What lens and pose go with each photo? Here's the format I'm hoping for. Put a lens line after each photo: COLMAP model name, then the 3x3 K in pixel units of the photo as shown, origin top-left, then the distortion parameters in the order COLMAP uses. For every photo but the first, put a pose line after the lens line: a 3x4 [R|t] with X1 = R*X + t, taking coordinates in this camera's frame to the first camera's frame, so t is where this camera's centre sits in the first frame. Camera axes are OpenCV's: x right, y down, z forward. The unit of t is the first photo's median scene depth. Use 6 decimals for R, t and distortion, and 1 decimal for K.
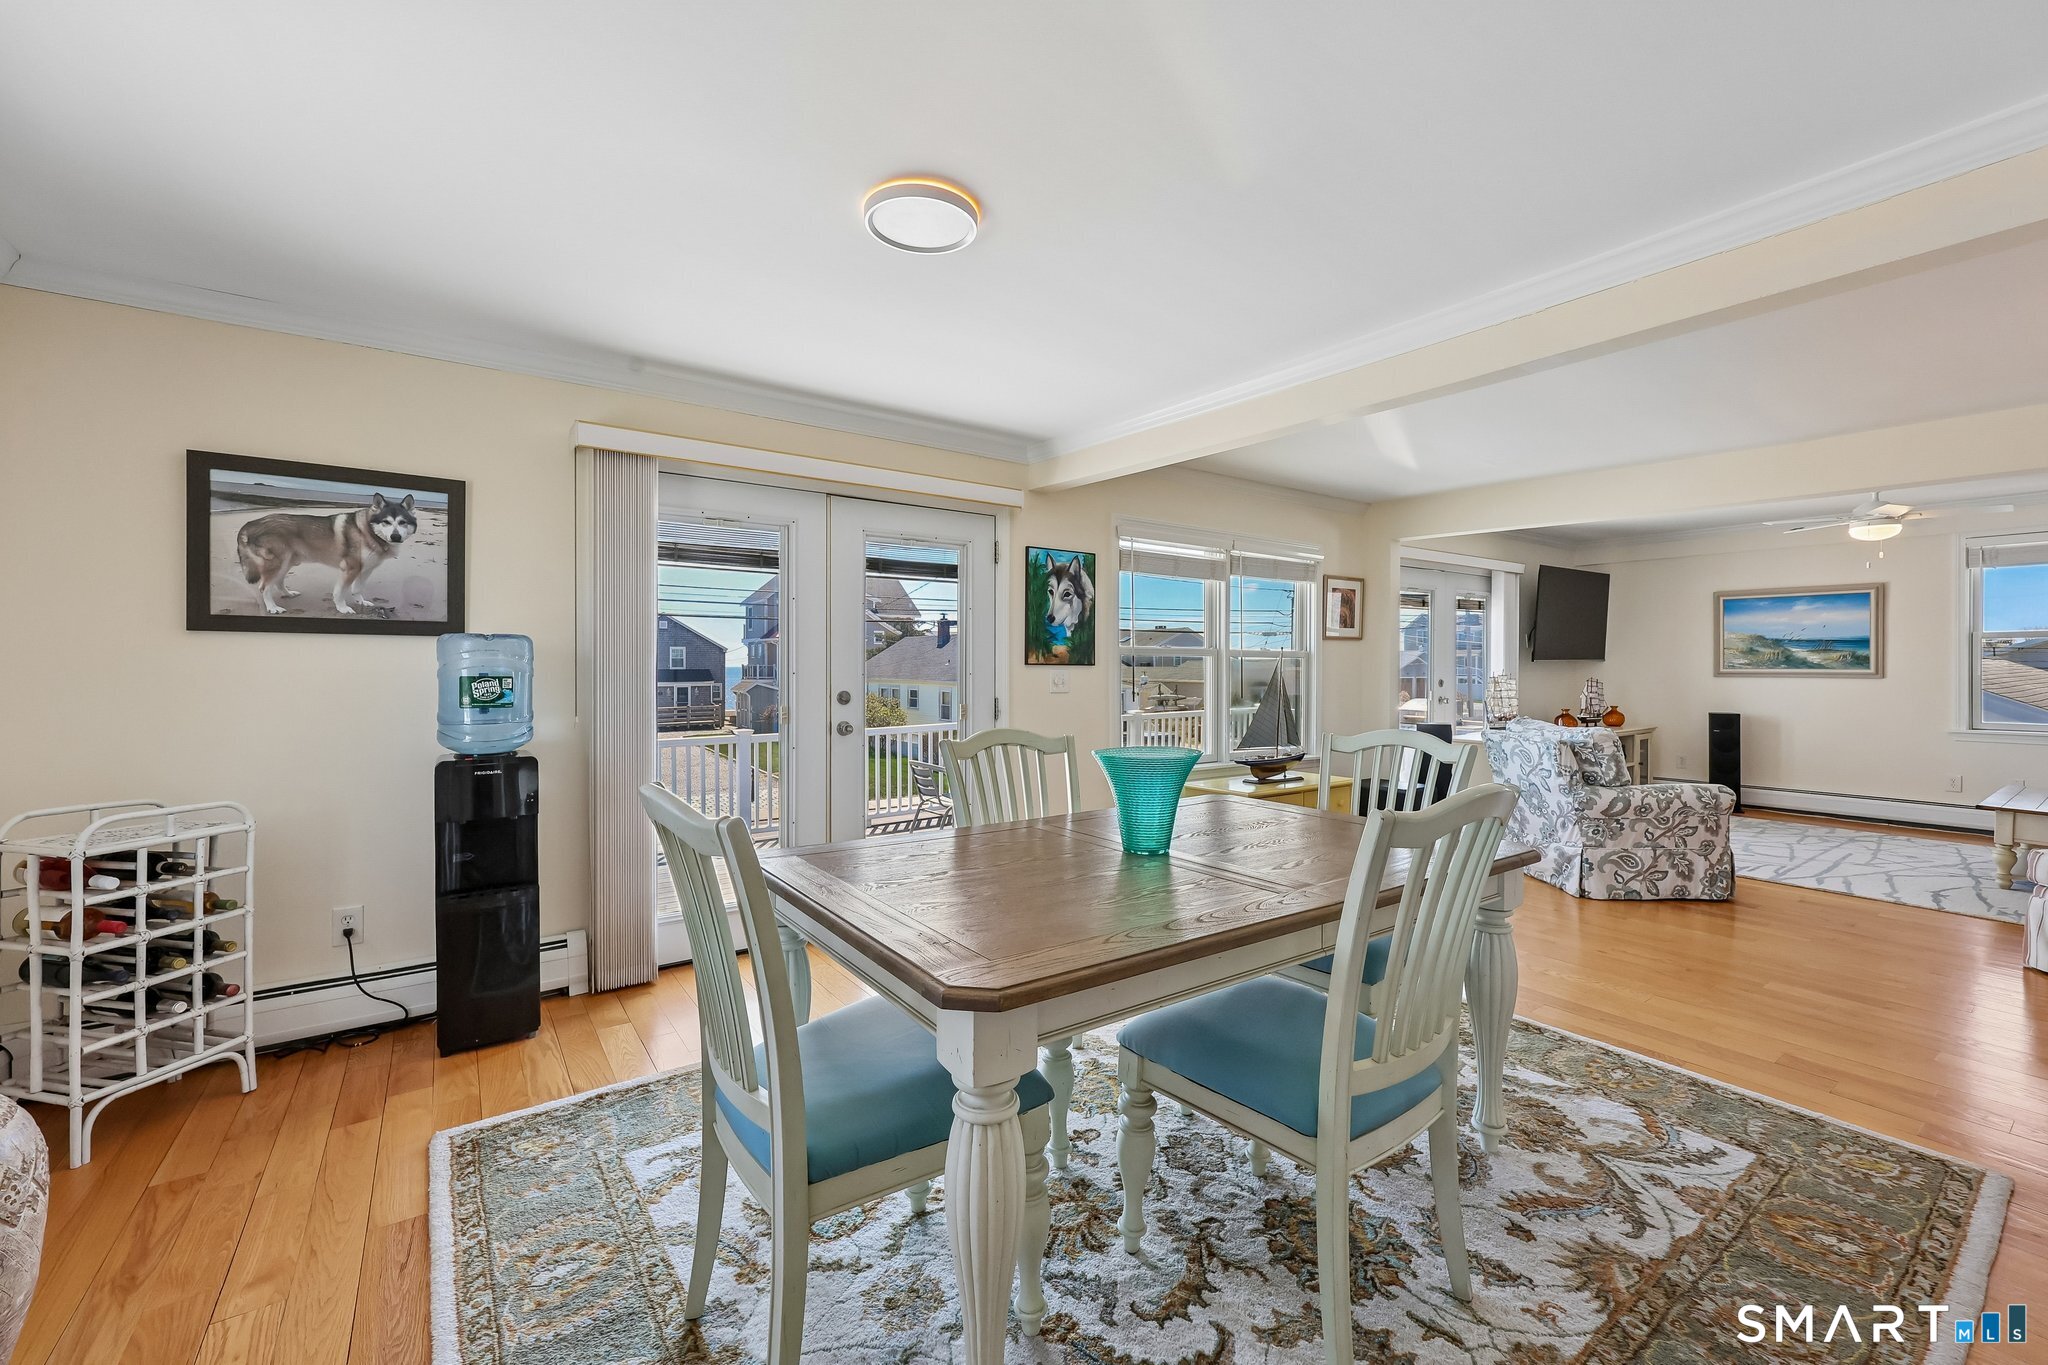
lens RADIAL K [[820.2, 0, 1033.7], [0, 820.2, 670.1], [0, 0, 1]] dist [-0.000592, -0.000105]
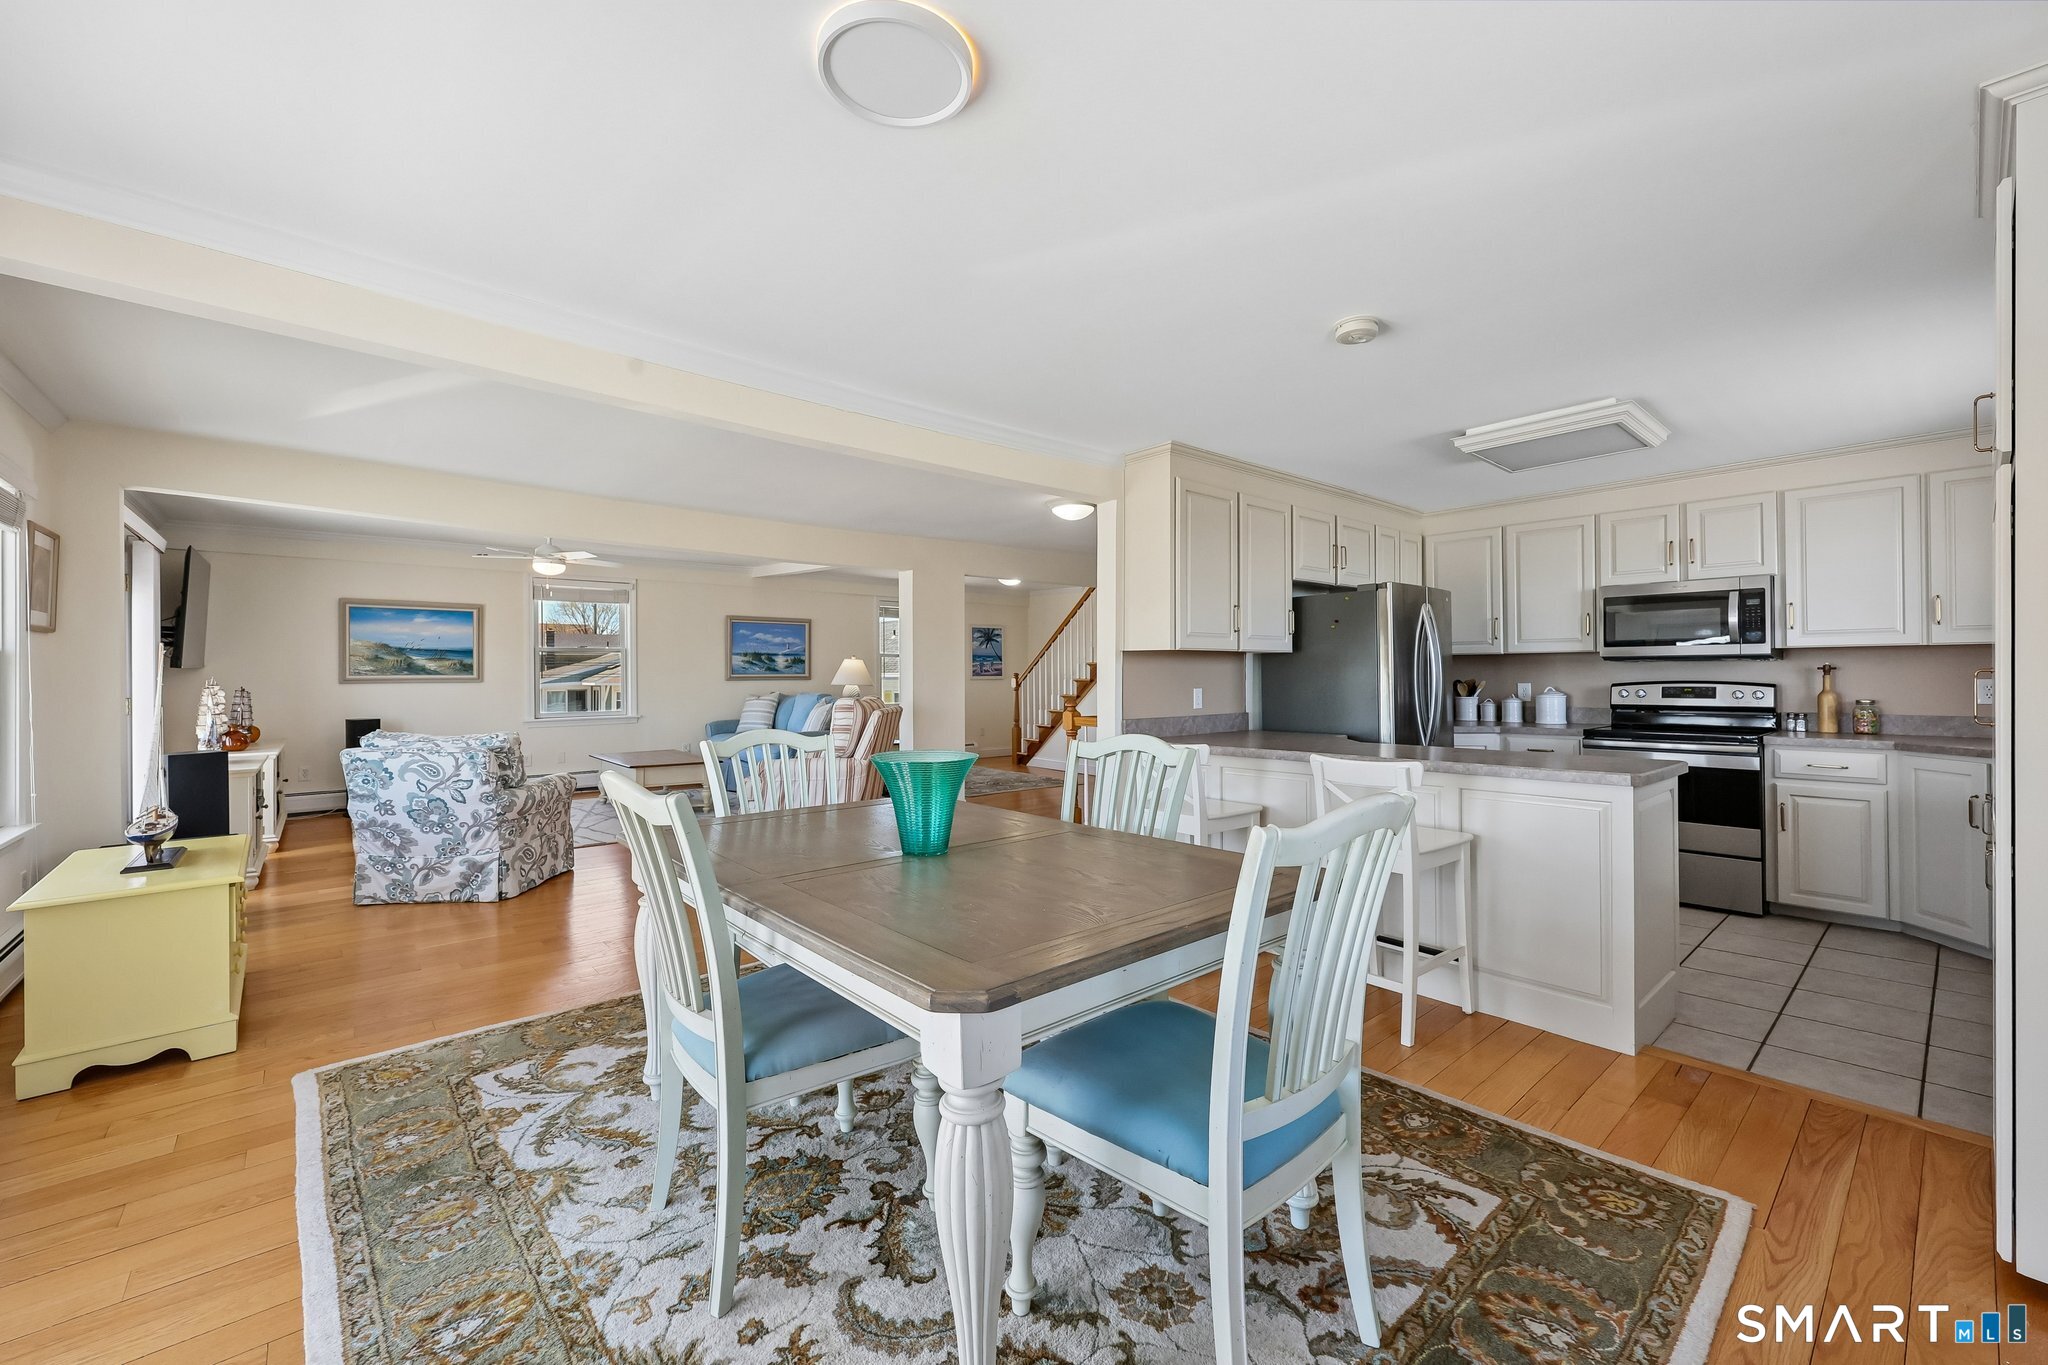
lens RADIAL K [[820.2, 0, 1033.7], [0, 820.2, 670.1], [0, 0, 1]] dist [-0.000592, -0.000105]
pose [[-0.093182, 0.000252, 0.995649, -0.375307], [0.007558, 0.999971, 0.000454, -0.003402], [-0.995620, 0.007567, -0.093181, 0.402481]]
